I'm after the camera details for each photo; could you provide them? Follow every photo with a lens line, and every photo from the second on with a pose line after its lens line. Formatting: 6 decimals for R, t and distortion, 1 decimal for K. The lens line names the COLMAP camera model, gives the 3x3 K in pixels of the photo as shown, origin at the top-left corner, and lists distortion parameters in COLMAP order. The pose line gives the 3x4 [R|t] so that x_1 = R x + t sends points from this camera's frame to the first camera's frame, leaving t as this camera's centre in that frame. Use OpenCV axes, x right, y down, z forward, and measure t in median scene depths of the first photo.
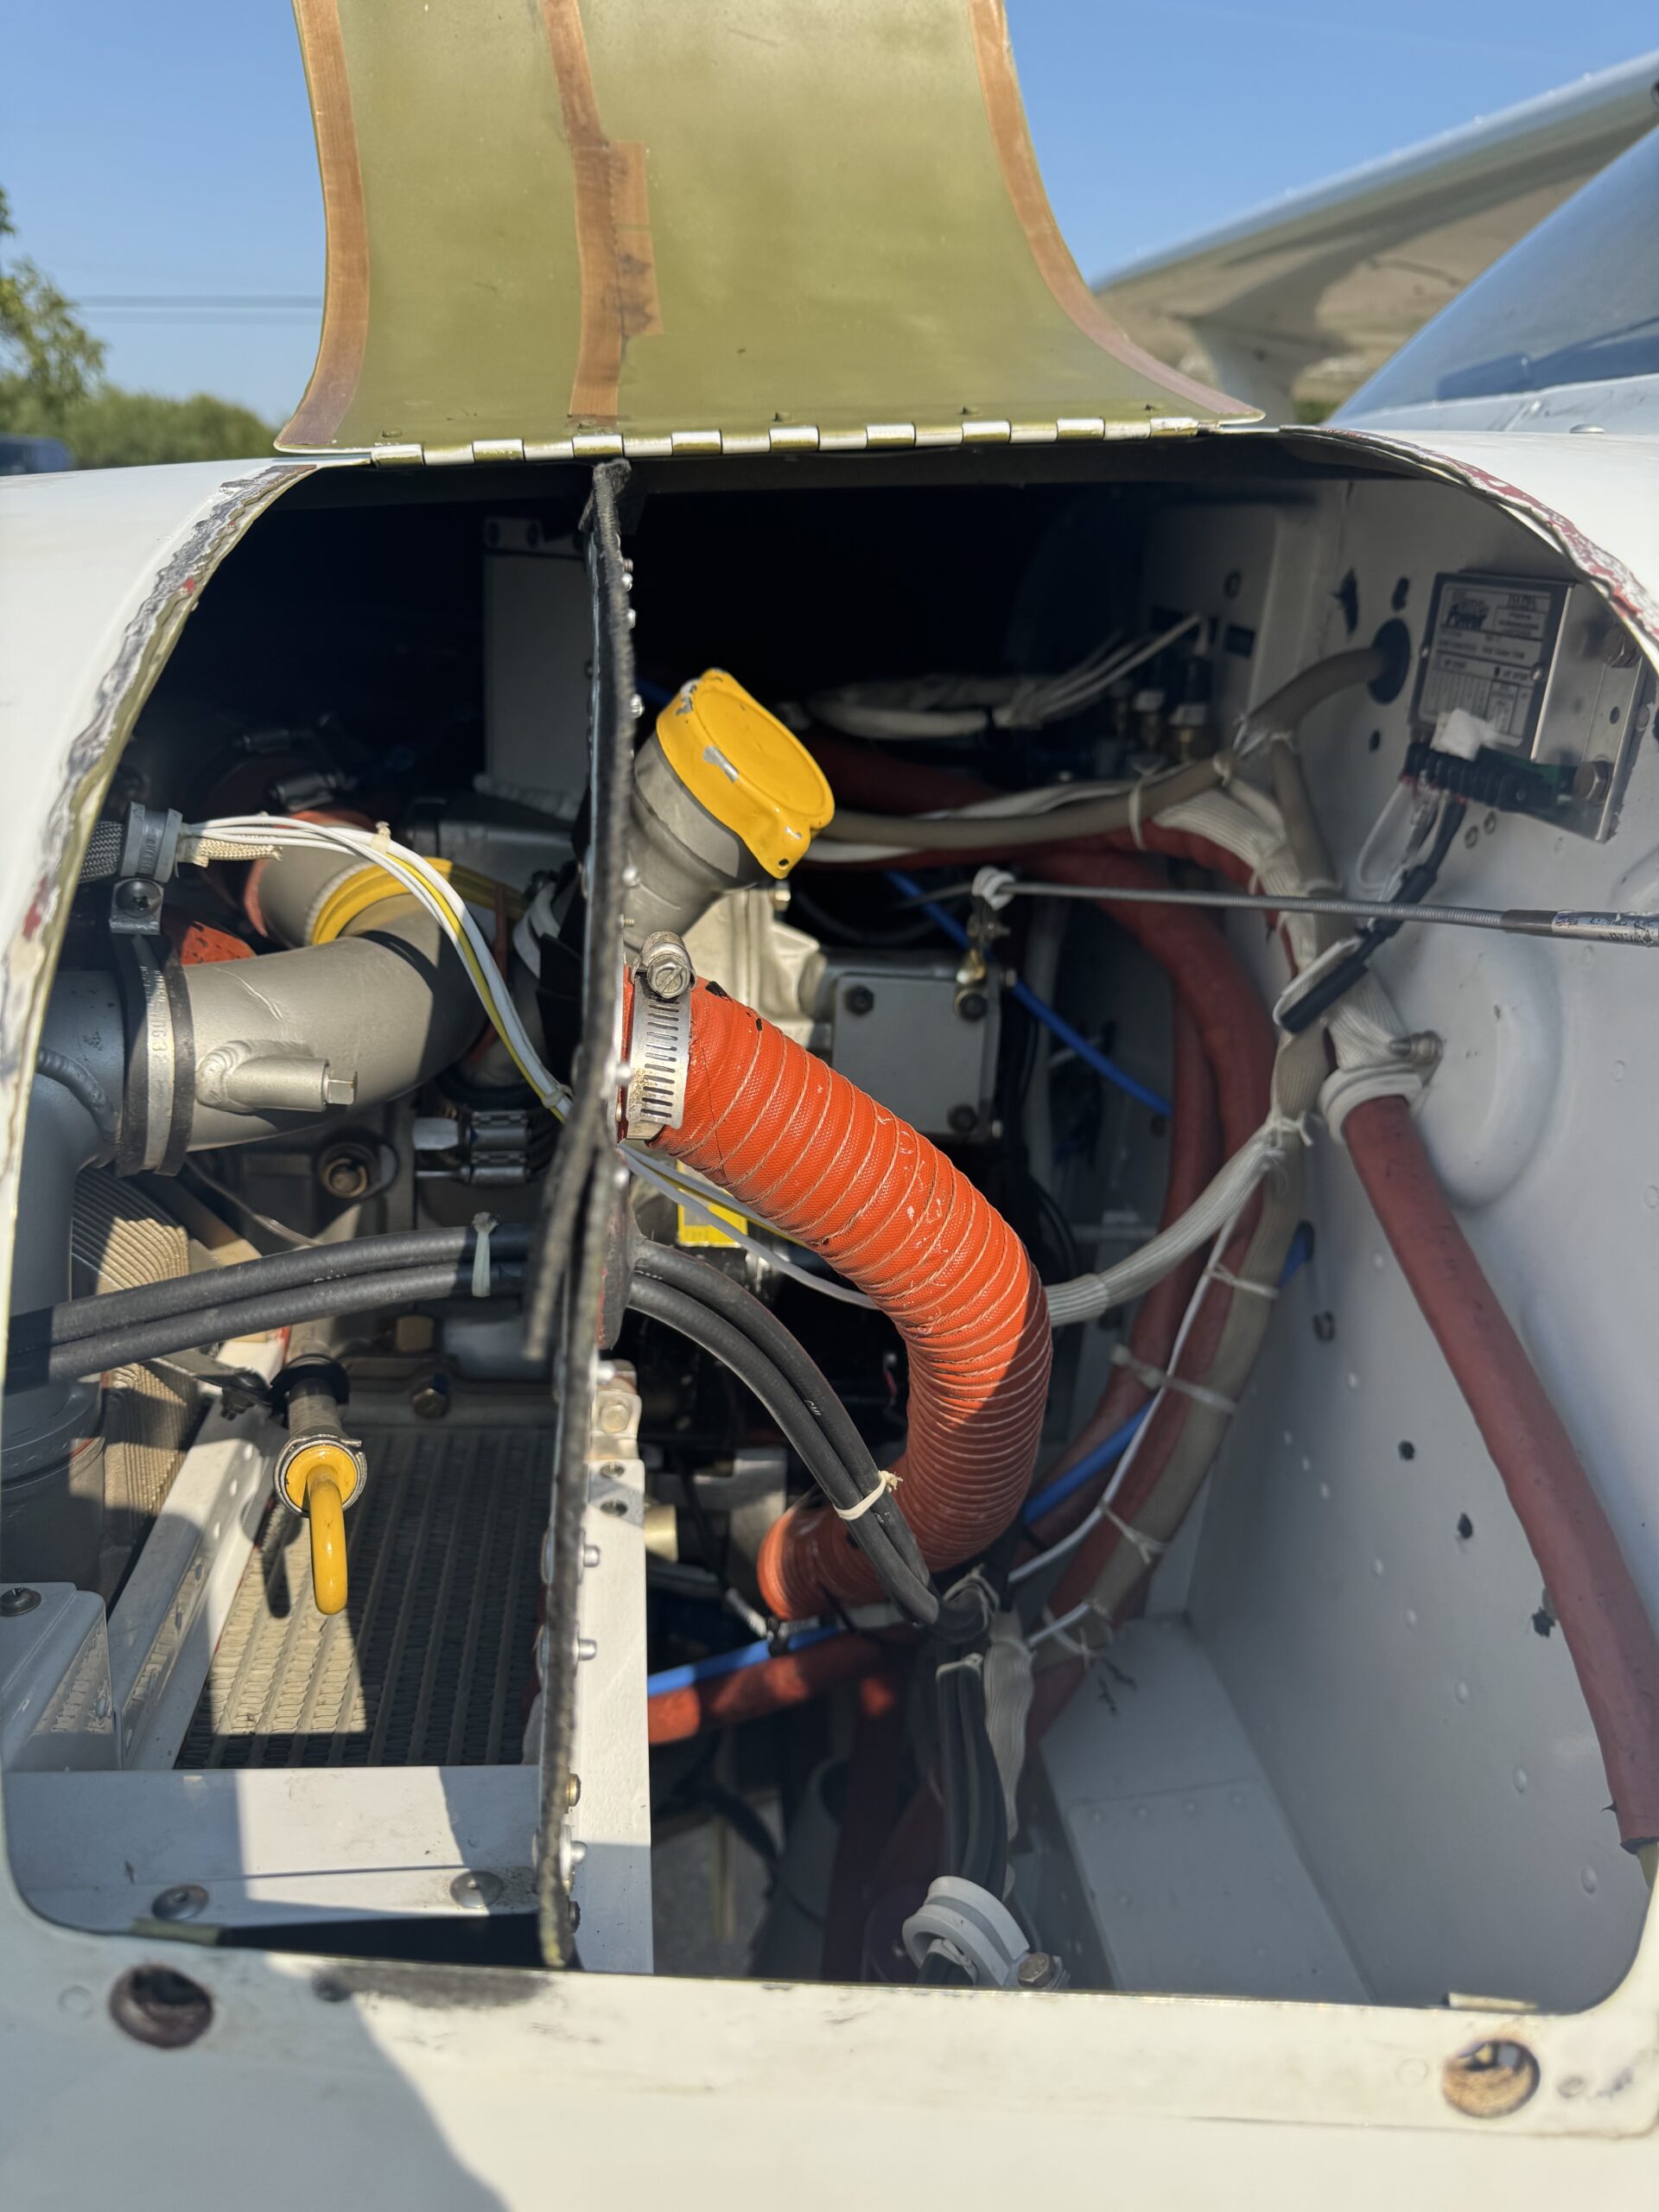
lens RADIAL K [[1568.9, 0, 843.3], [0, 1568.9, 1113.0], [0, 0, 1]] dist [0.024431, -0.031678]
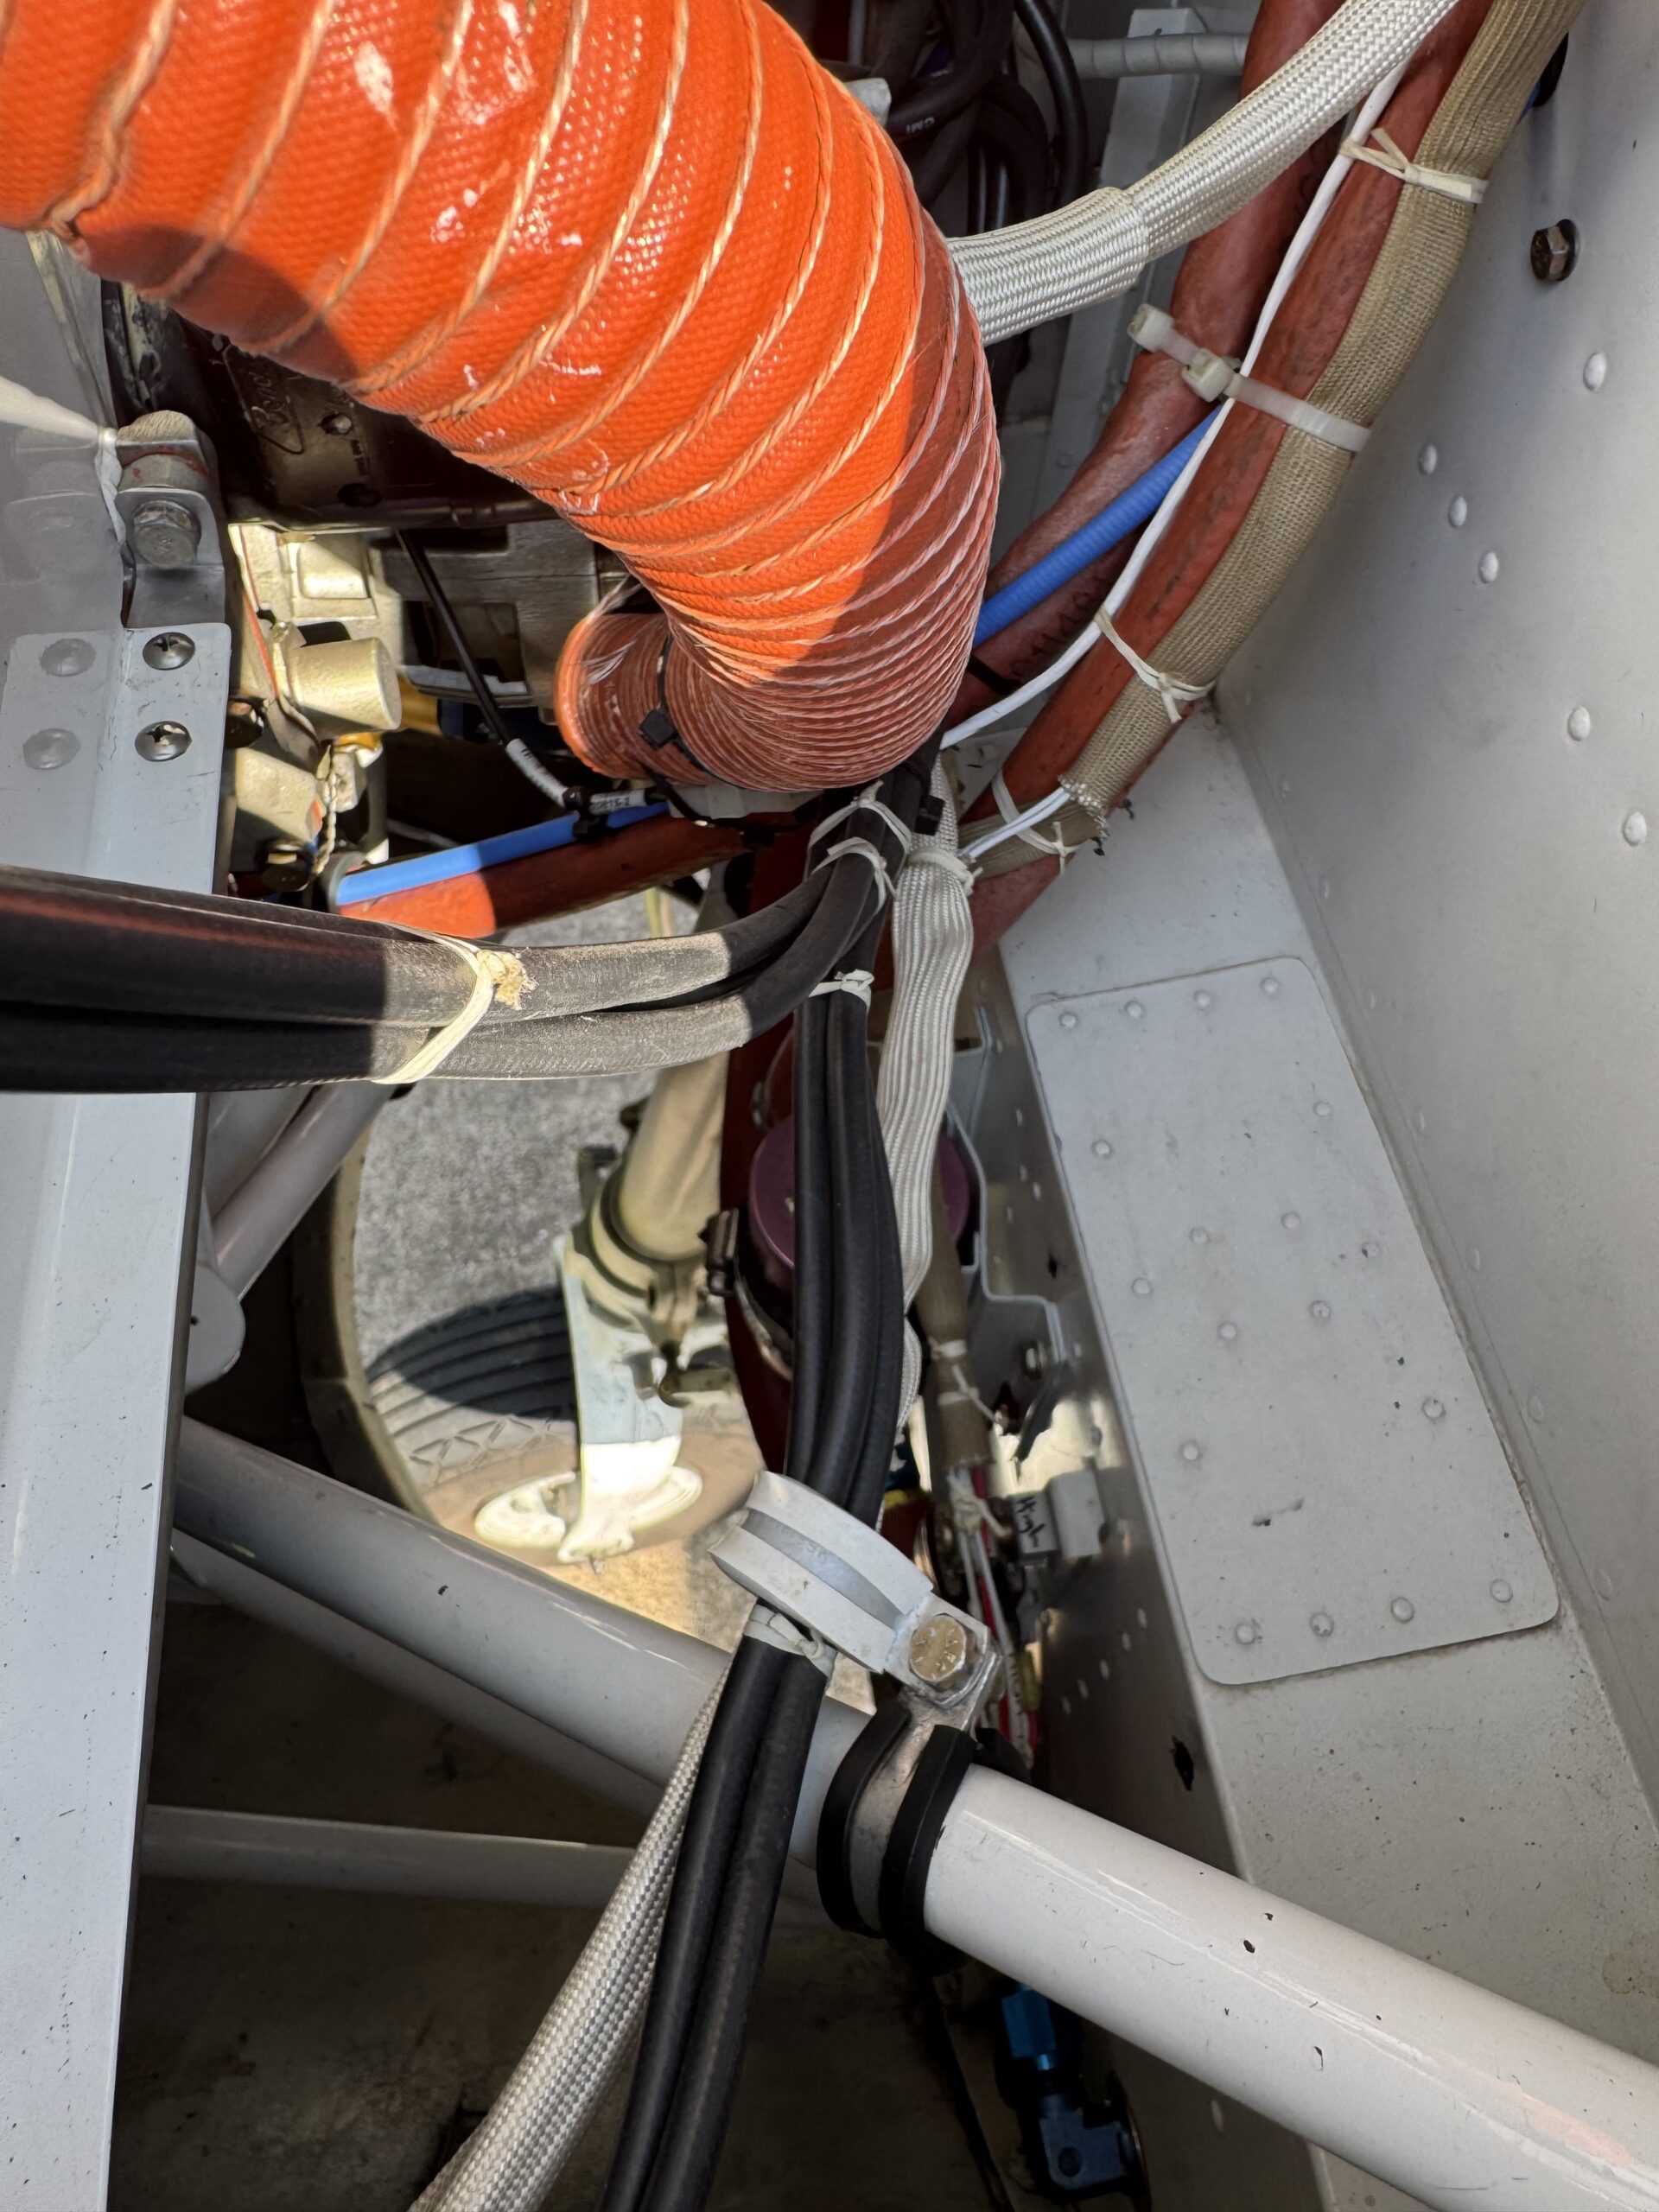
lens RADIAL K [[1746.8, 0, 810.4], [0, 1746.8, 1102.8], [0, 0, 1]] dist [0.005530, 0.000662]
pose [[0.998830, -0.047549, -0.008841, 0.057993], [0.043928, 0.815446, 0.577164, 0.022801], [-0.020234, -0.576877, 0.816580, 0.393883]]
